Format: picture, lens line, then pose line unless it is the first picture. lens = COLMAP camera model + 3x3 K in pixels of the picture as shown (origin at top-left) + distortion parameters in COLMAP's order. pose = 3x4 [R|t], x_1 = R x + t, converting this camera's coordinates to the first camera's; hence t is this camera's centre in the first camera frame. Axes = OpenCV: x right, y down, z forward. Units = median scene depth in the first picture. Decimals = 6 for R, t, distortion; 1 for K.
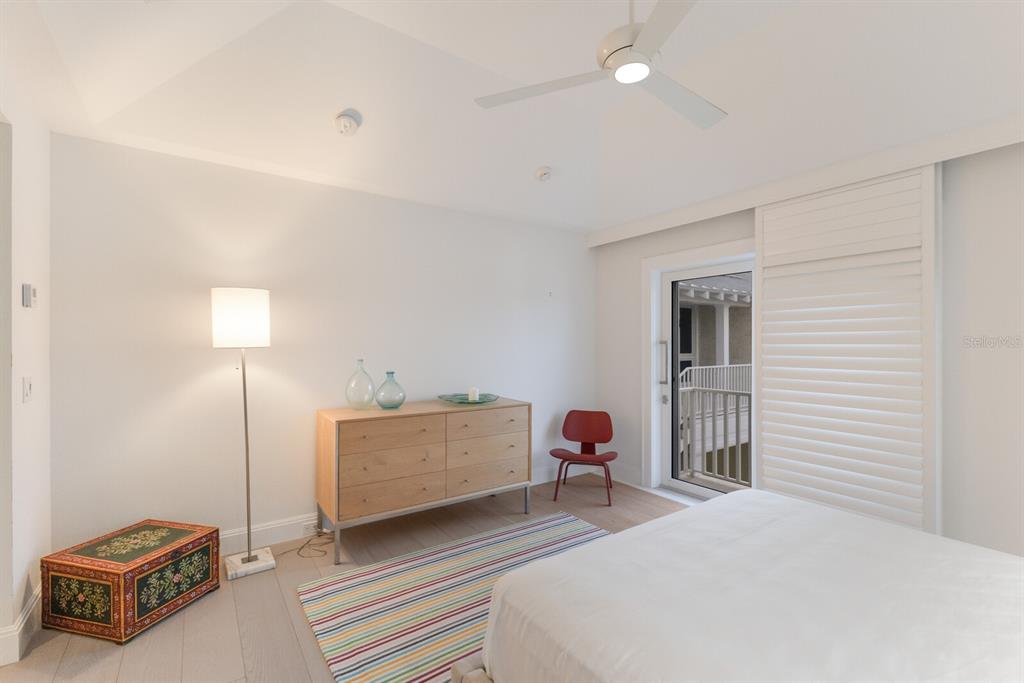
lens RADIAL K [[441.1, 0, 510.6], [0, 441.1, 344.6], [0, 0, 1]] dist [0.000704, 0.000026]
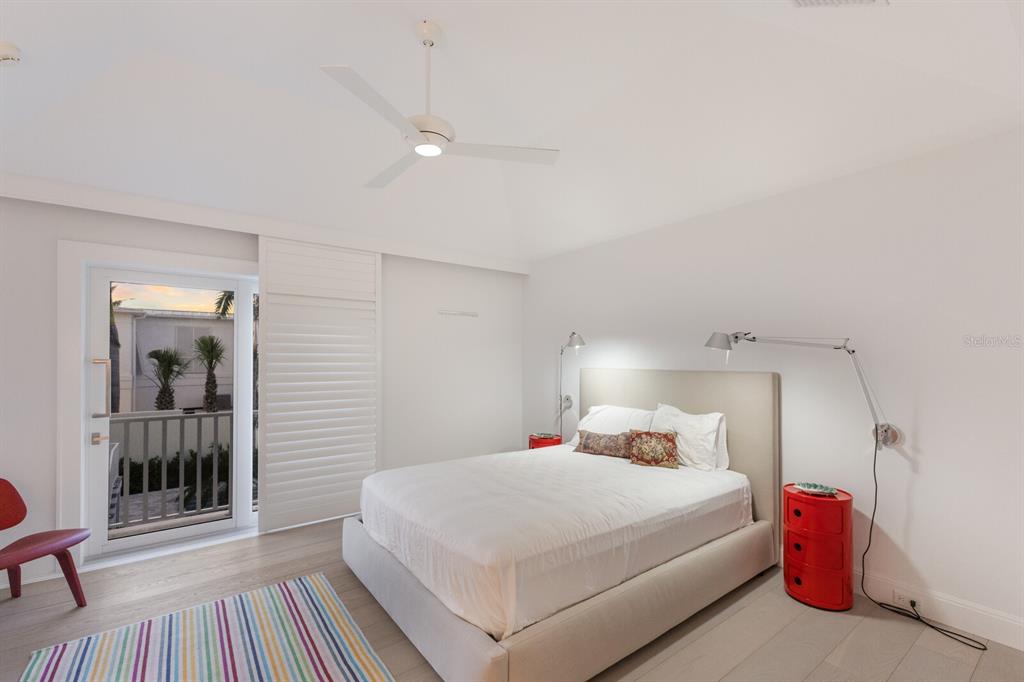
lens RADIAL K [[436.1, 0, 515.7], [0, 436.1, 358.2], [0, 0, 1]] dist [0.001144, 0.000104]
pose [[-0.023809, 0.009323, 0.999673, -0.471629], [0.003212, 0.999952, -0.009249, -0.001106], [-0.999711, 0.002991, -0.023838, 0.373929]]
